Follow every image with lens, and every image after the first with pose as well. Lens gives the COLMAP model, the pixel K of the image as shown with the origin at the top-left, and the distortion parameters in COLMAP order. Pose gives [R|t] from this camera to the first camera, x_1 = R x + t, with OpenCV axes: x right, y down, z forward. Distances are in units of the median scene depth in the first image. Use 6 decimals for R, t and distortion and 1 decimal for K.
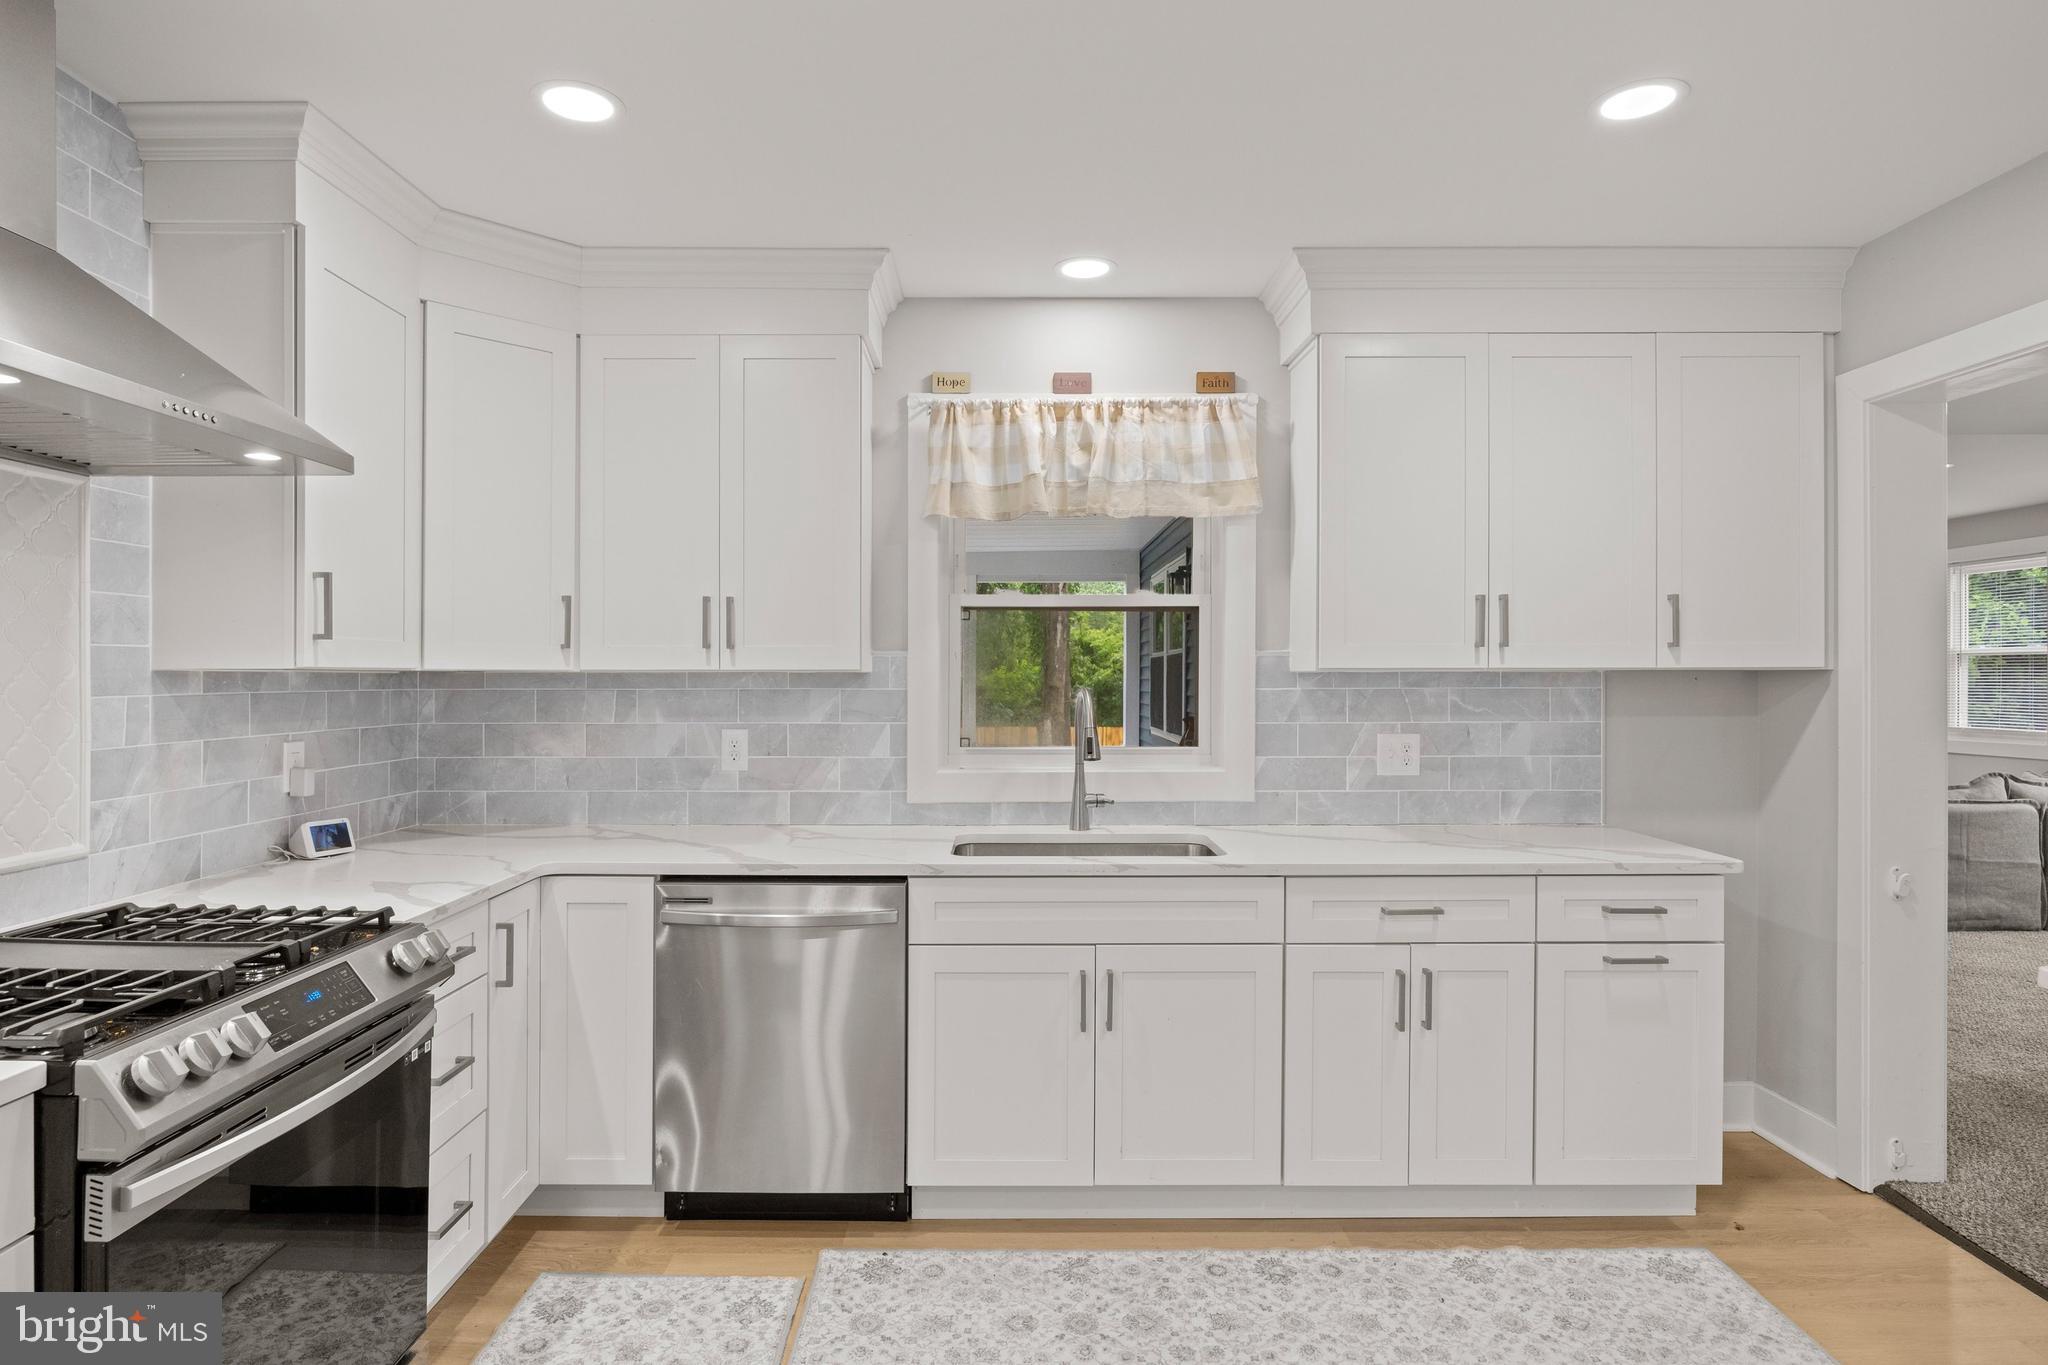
lens RADIAL K [[1152.7, 0, 1032.6], [0, 1152.7, 672.2], [0, 0, 1]] dist [-0.003148, 0.001253]
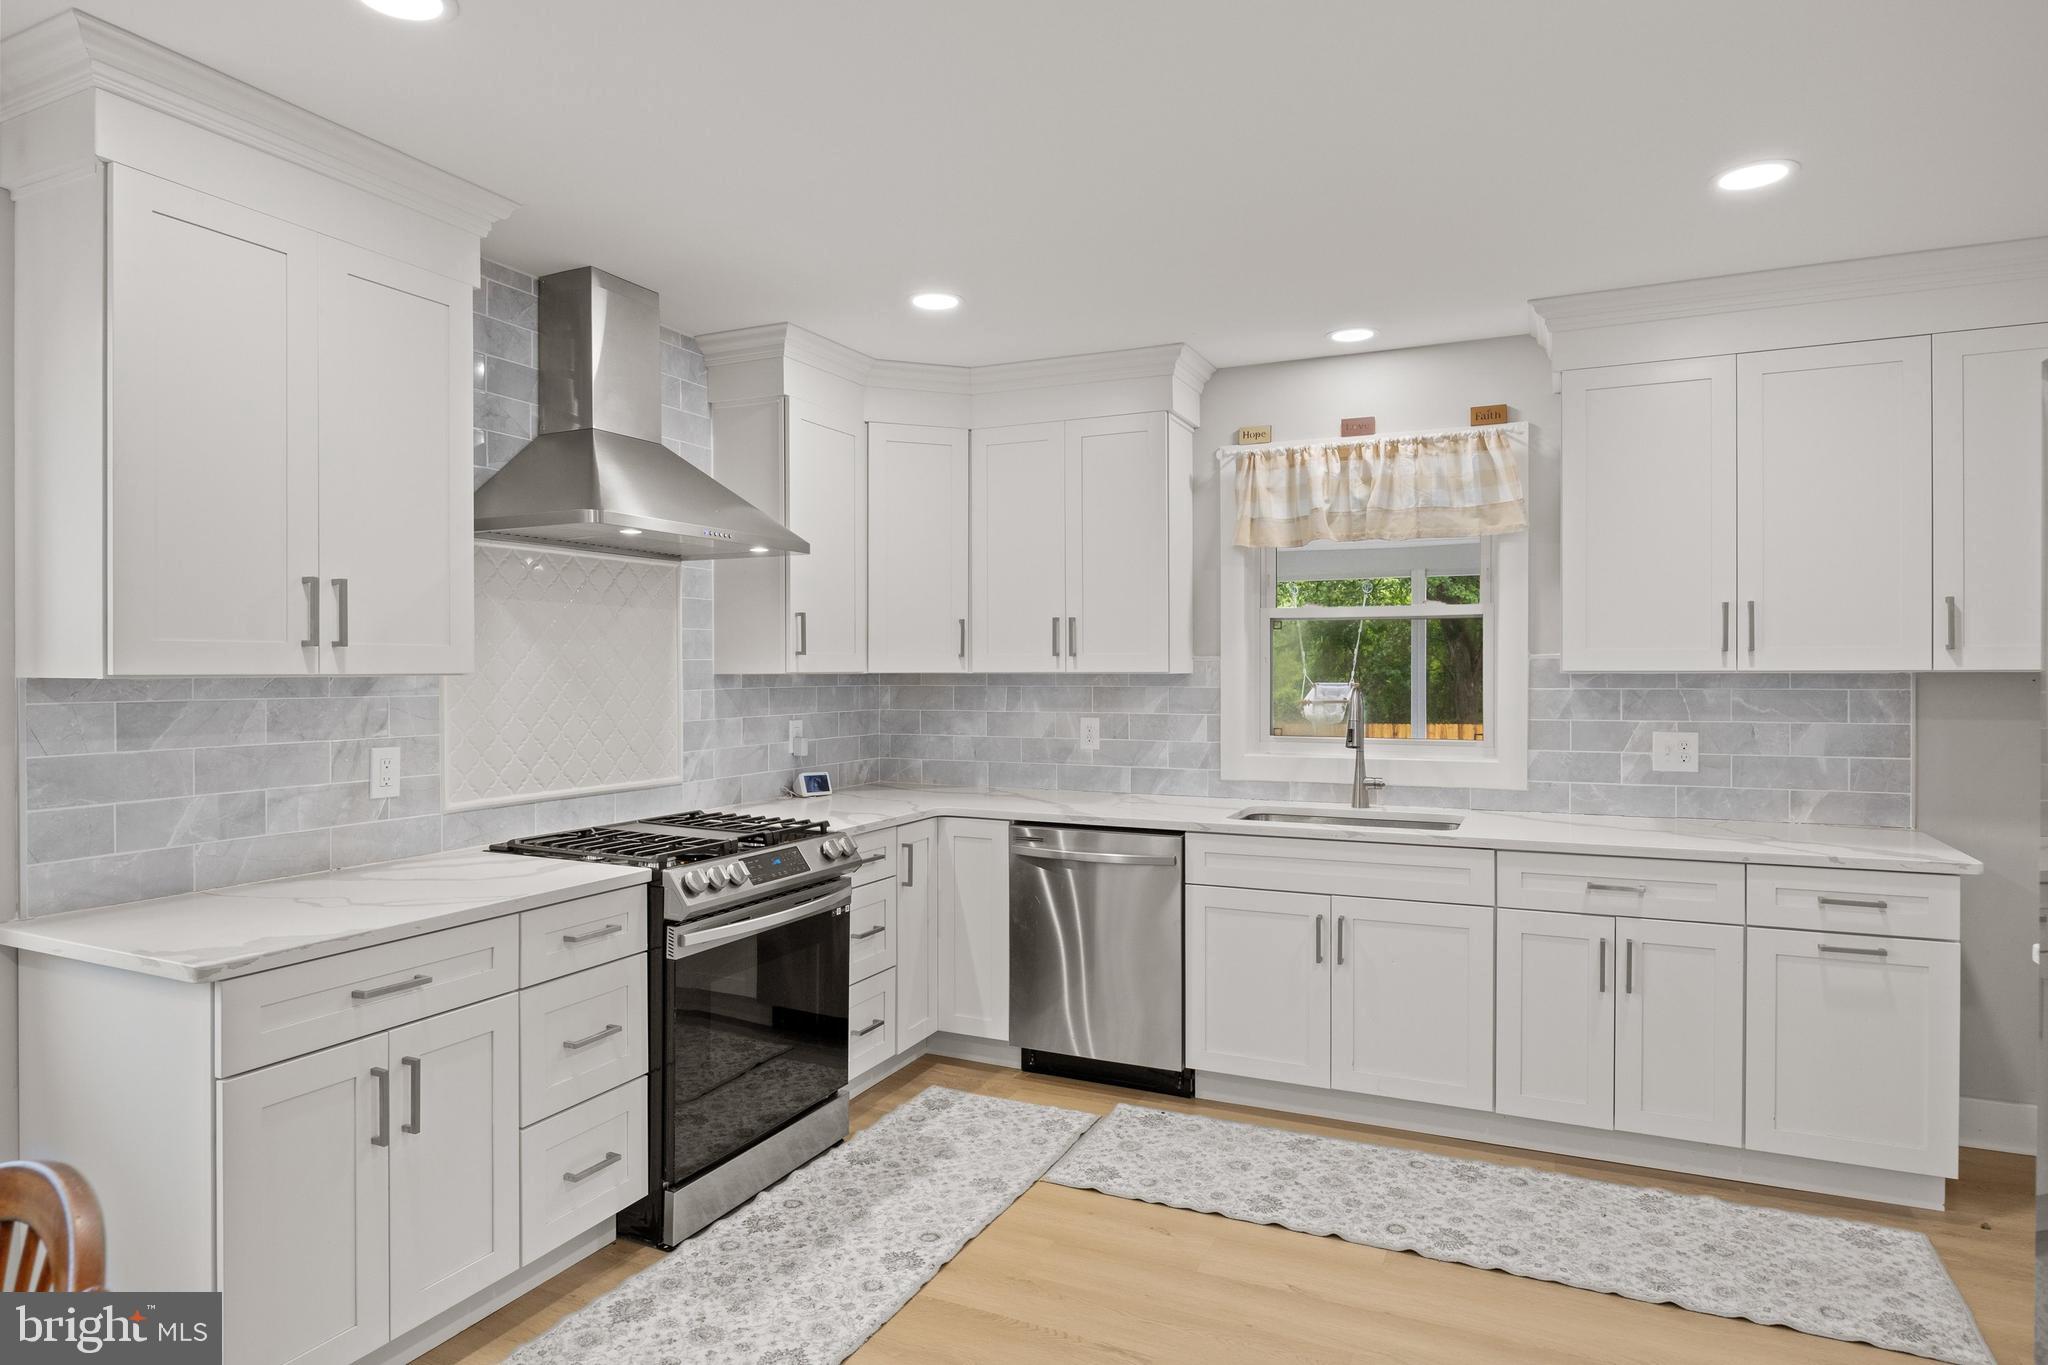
lens RADIAL K [[1152.7, 0, 1018.1], [0, 1152.7, 682.0], [0, 0, 1]] dist [-0.003148, 0.001253]
pose [[0.908238, 0.003838, -0.418436, 0.267672], [0.001898, 0.999910, 0.013291, -0.009689], [0.418449, -0.012865, 0.908149, -0.264858]]
